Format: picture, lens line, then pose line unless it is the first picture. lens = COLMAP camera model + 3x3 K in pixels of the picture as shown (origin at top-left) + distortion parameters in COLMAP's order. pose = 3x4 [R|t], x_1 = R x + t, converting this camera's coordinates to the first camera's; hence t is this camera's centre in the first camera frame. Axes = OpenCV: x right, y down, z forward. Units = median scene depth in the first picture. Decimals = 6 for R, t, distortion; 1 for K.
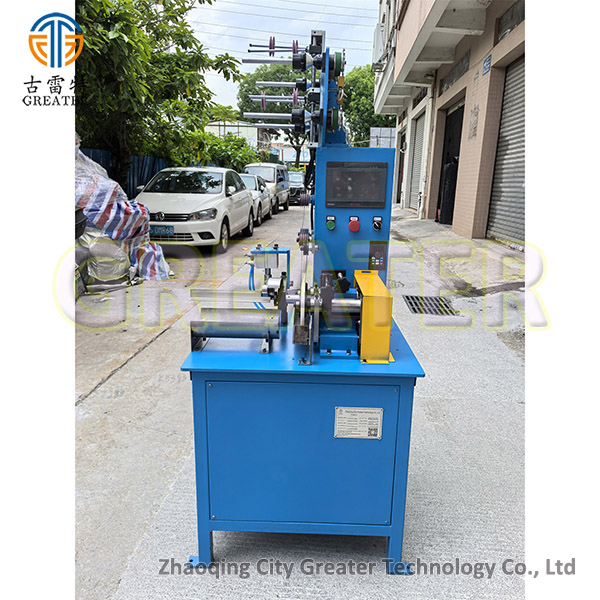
lens RADIAL K [[473.6, 0, 302.2], [0, 473.6, 294.4], [0, 0, 1]] dist [0.078185, -0.111624]
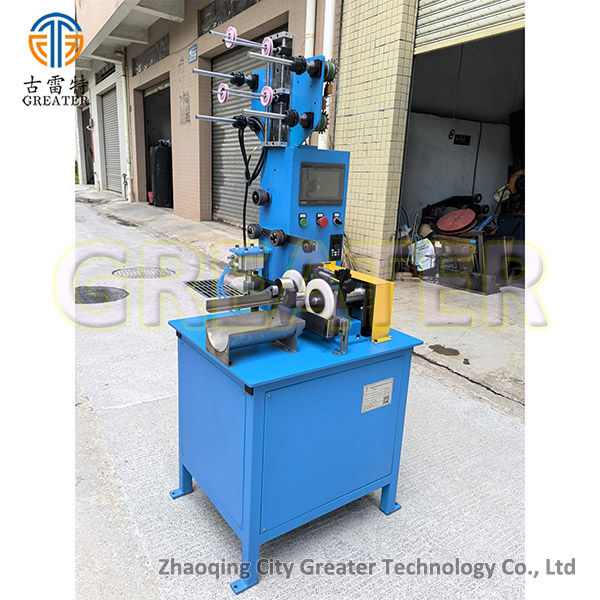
lens RADIAL K [[479.1, 0, 297.5], [0, 479.1, 289.6], [0, 0, 1]] dist [0.014752, -0.007437]
pose [[0.802196, -0.123931, 0.584058, -0.185997], [0.107315, 0.992218, 0.063142, -0.020817], [-0.587338, 0.012026, 0.809252, 0.047880]]
